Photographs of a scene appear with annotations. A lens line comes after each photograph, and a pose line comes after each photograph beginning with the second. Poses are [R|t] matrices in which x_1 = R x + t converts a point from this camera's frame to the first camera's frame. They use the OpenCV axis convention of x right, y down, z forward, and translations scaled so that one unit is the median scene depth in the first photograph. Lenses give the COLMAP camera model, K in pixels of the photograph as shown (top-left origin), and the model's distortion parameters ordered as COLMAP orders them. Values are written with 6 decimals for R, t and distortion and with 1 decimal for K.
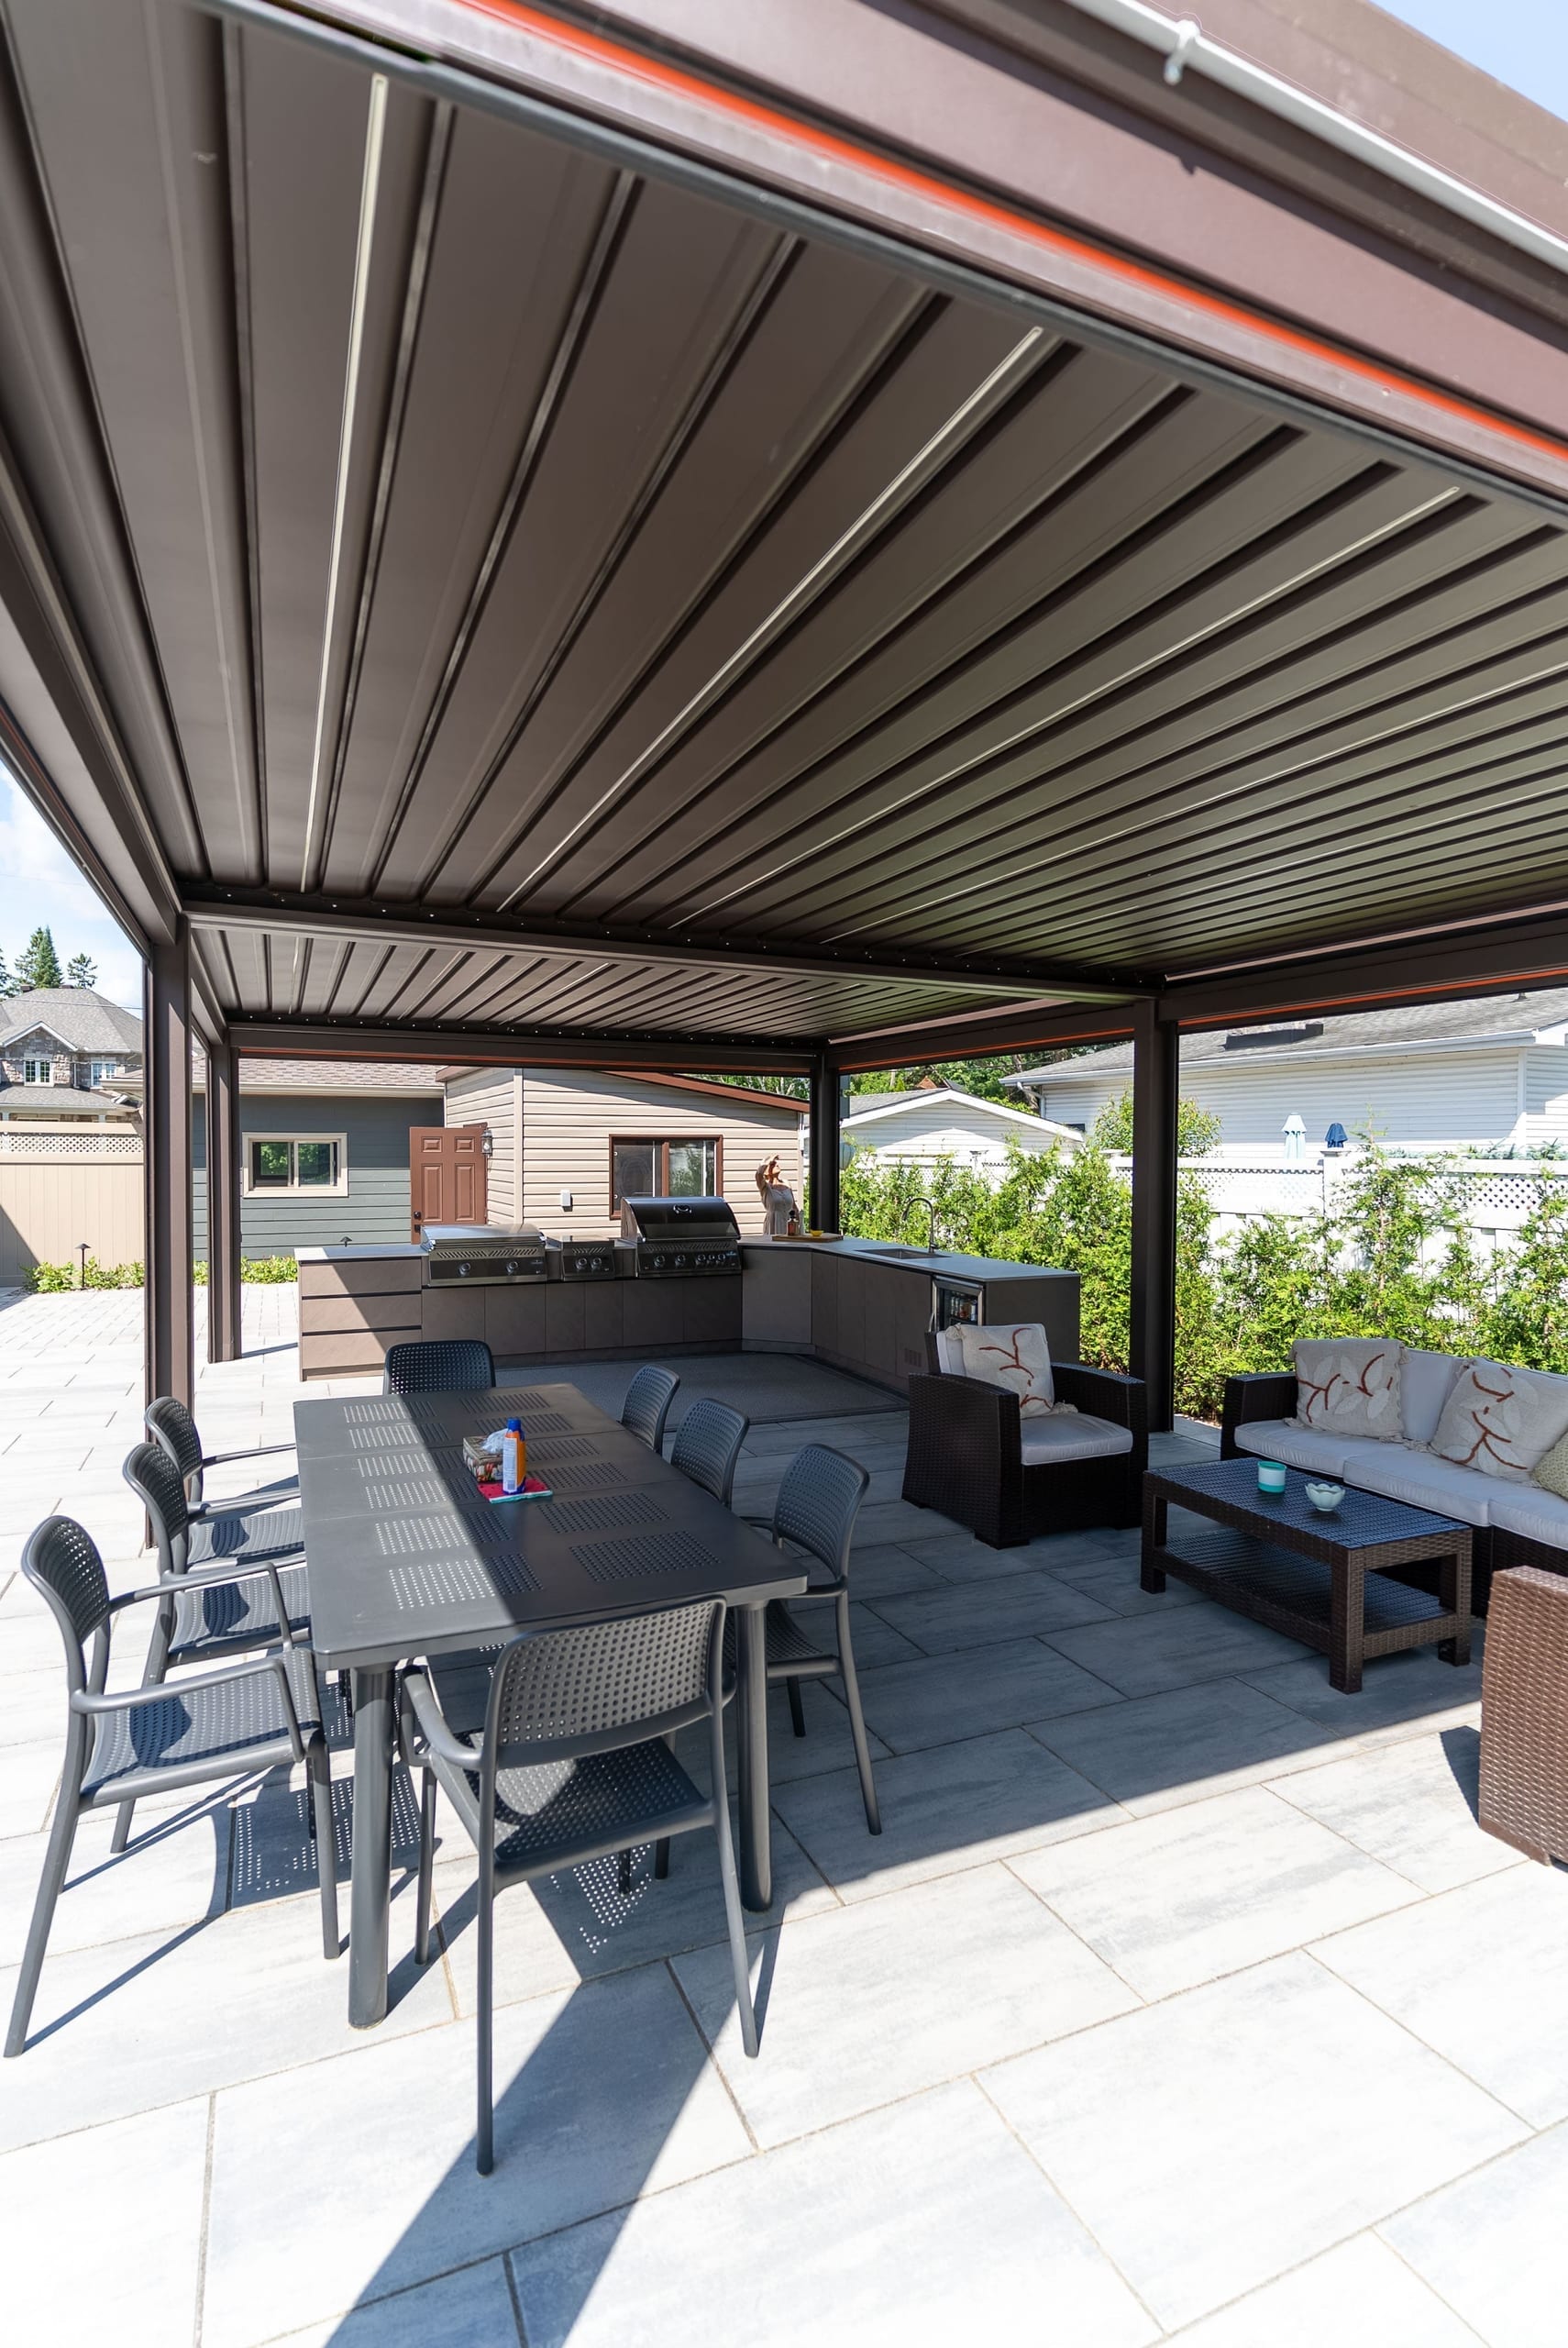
lens RADIAL K [[1139.2, 0, 791.9], [0, 1139.2, 1163.4], [0, 0, 1]] dist [0.001469, -0.000681]
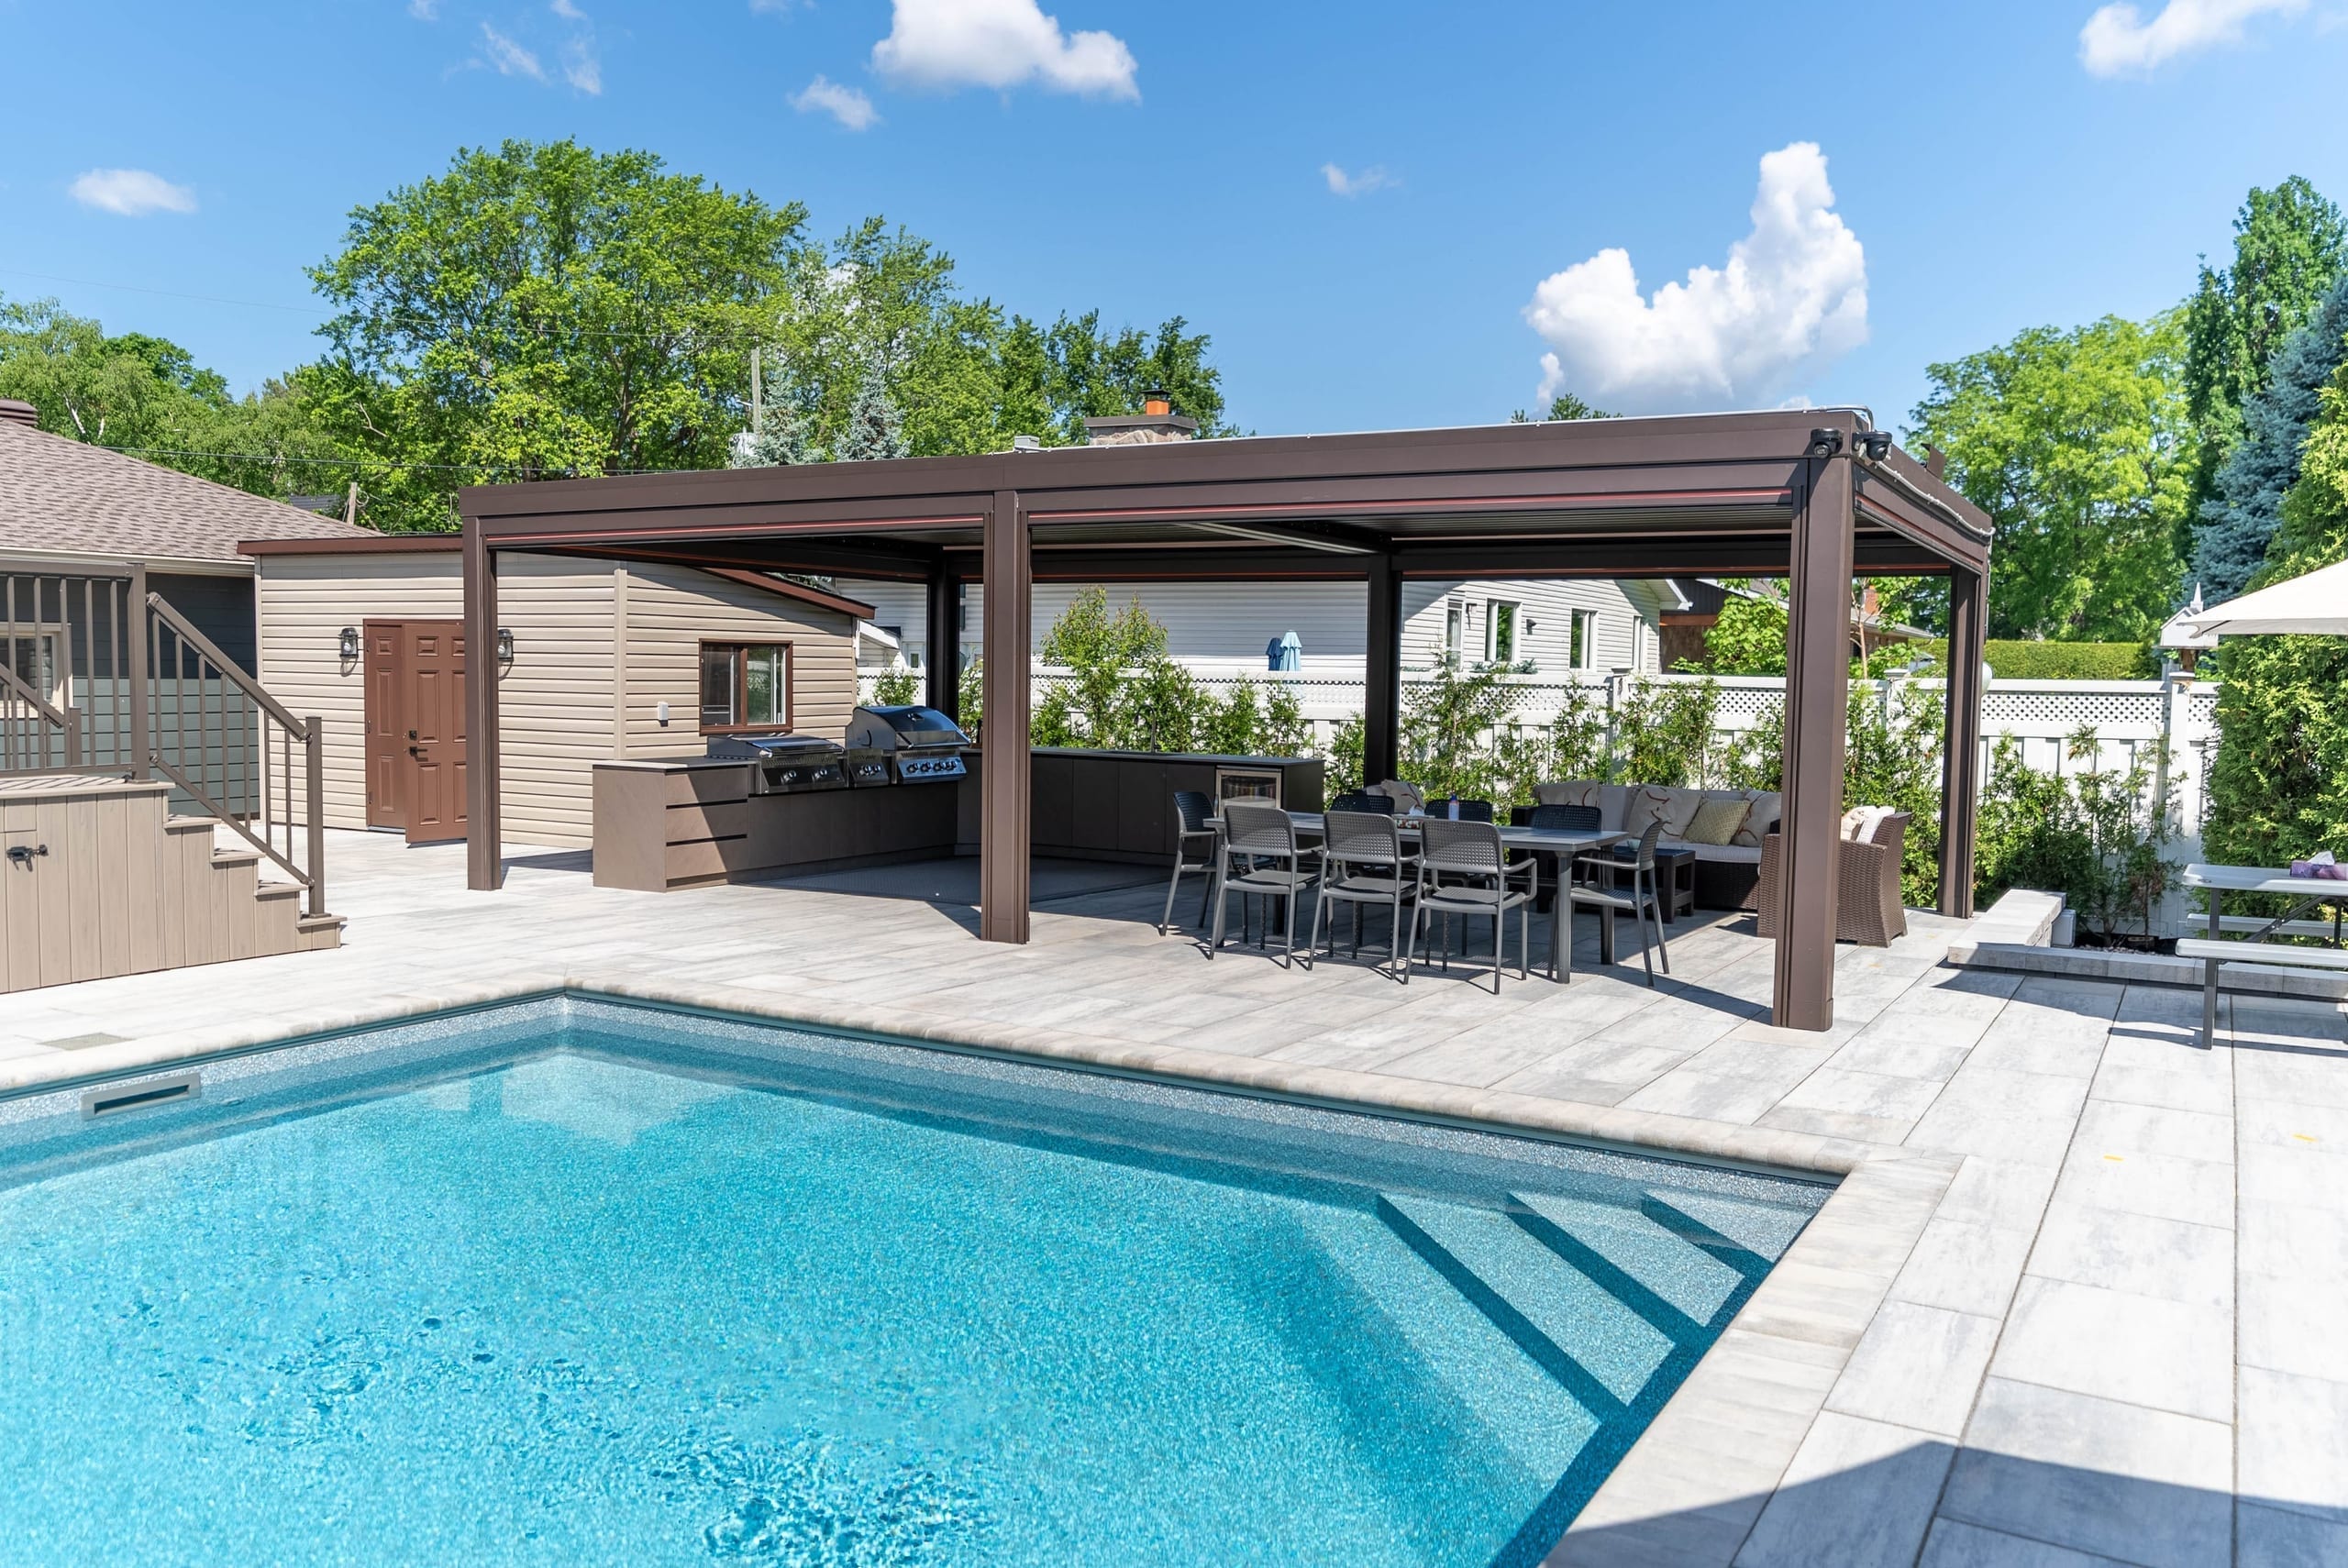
lens RADIAL K [[1845.6, 0, 1174.8], [0, 1845.6, 805.7], [0, 0, 1]] dist [0.003406, -0.008200]
pose [[0.813125, -0.034824, 0.581046, -0.721452], [-0.005080, 0.997746, 0.066906, 0.006158], [-0.582066, -0.057354, 0.811116, -0.395557]]
